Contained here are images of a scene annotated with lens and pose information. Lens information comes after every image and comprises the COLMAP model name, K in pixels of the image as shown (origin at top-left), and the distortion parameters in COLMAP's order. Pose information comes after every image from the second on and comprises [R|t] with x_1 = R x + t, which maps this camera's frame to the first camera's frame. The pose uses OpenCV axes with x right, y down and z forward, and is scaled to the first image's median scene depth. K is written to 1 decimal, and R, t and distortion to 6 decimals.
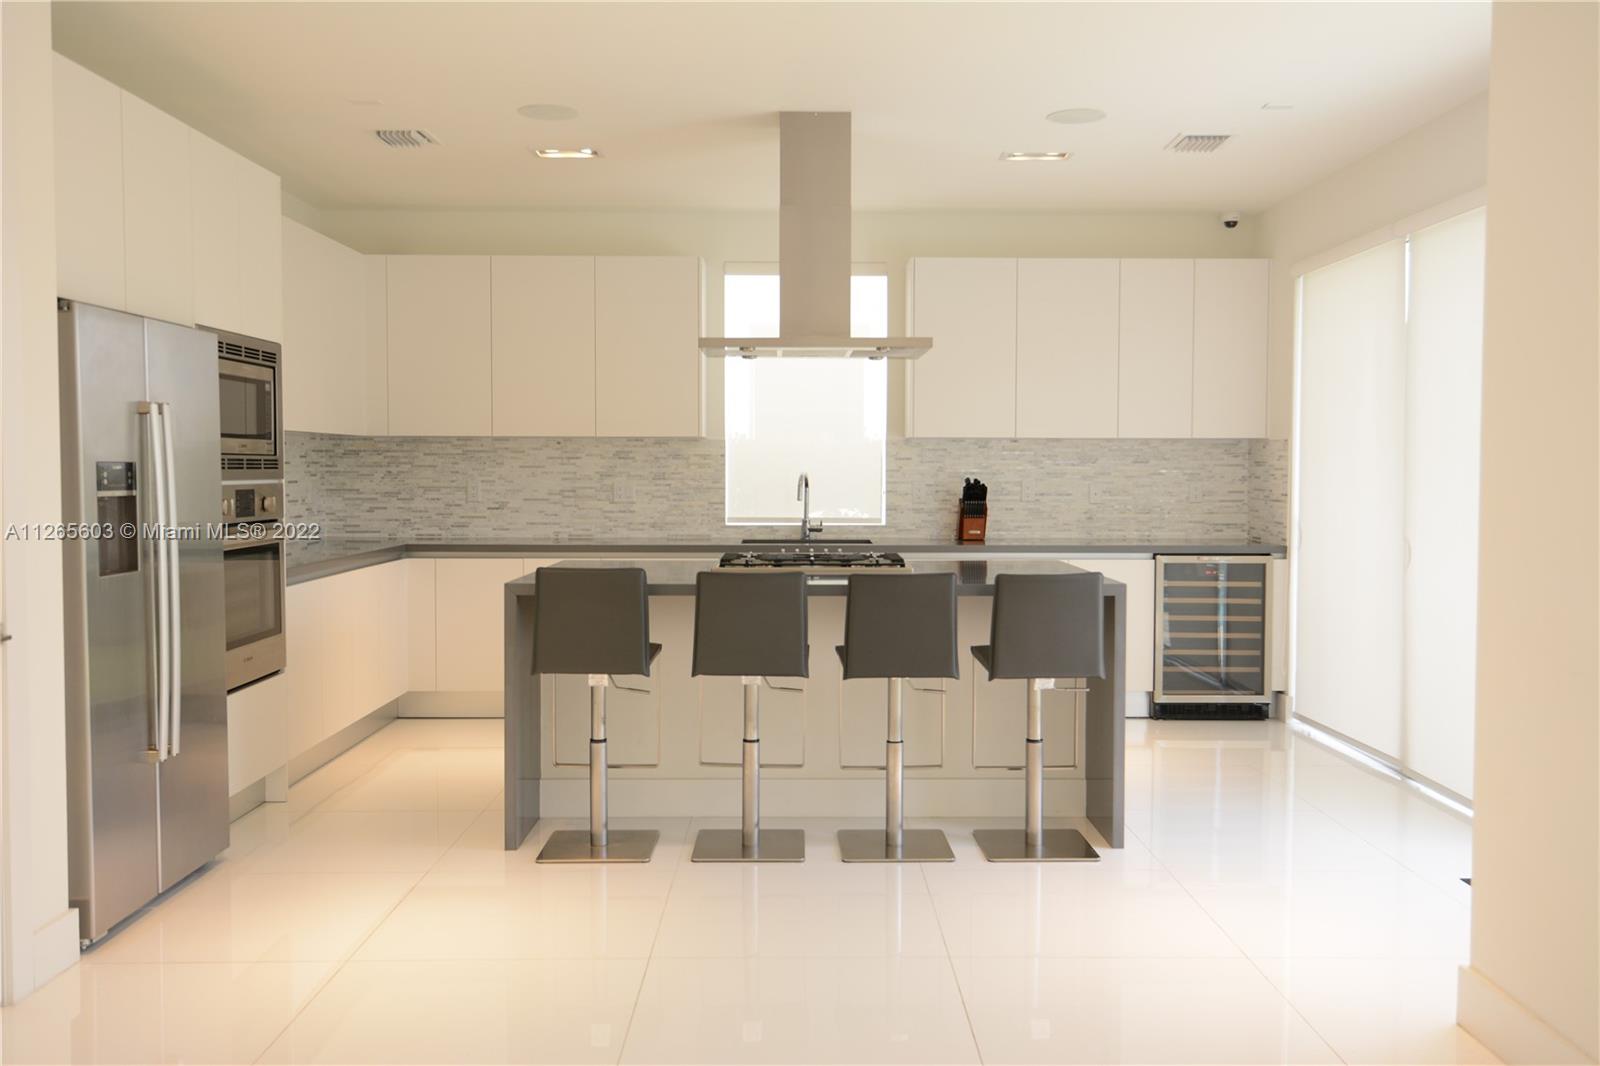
lens RADIAL K [[1363.9, 0, 800.7], [0, 1363.9, 533.7], [0, 0, 1]] dist [0.021399, 0.001582]
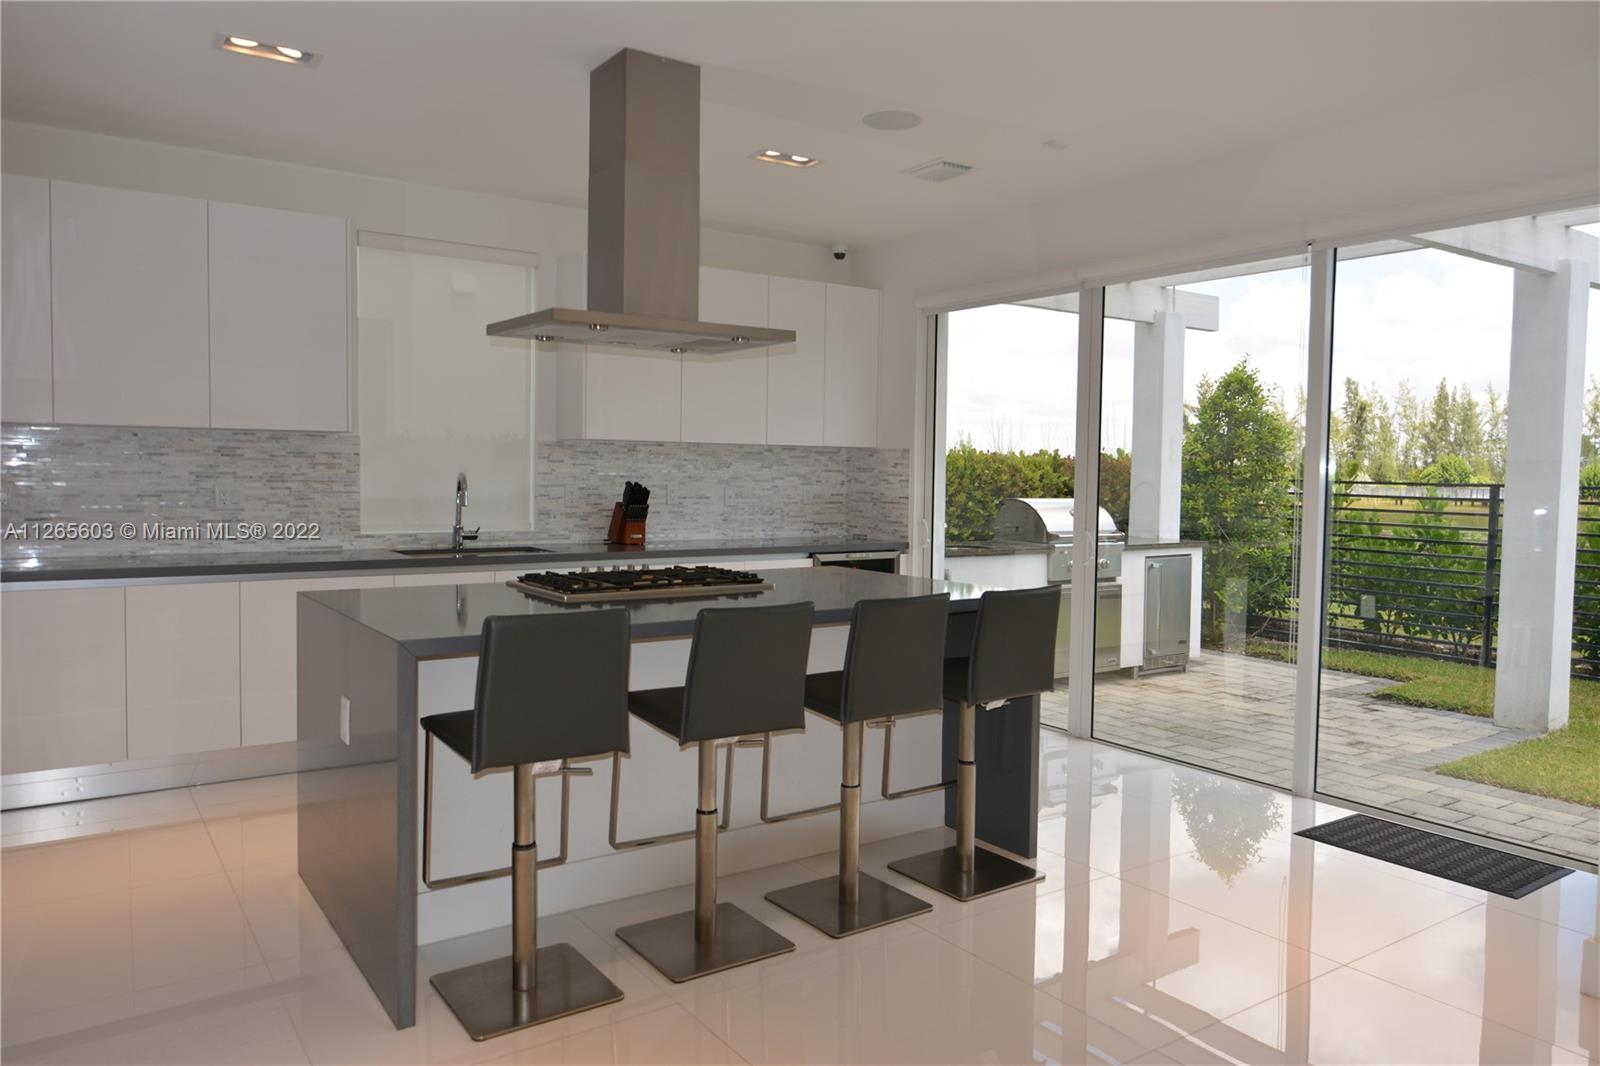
lens RADIAL K [[1104.1, 0, 798.9], [0, 1104.1, 529.2], [0, 0, 1]] dist [-0.006739, -0.001132]
pose [[0.826995, -0.020371, 0.561841, -0.218814], [0.016328, 0.999792, 0.012217, -0.013796], [-0.561973, -0.000929, 0.827155, 0.266325]]
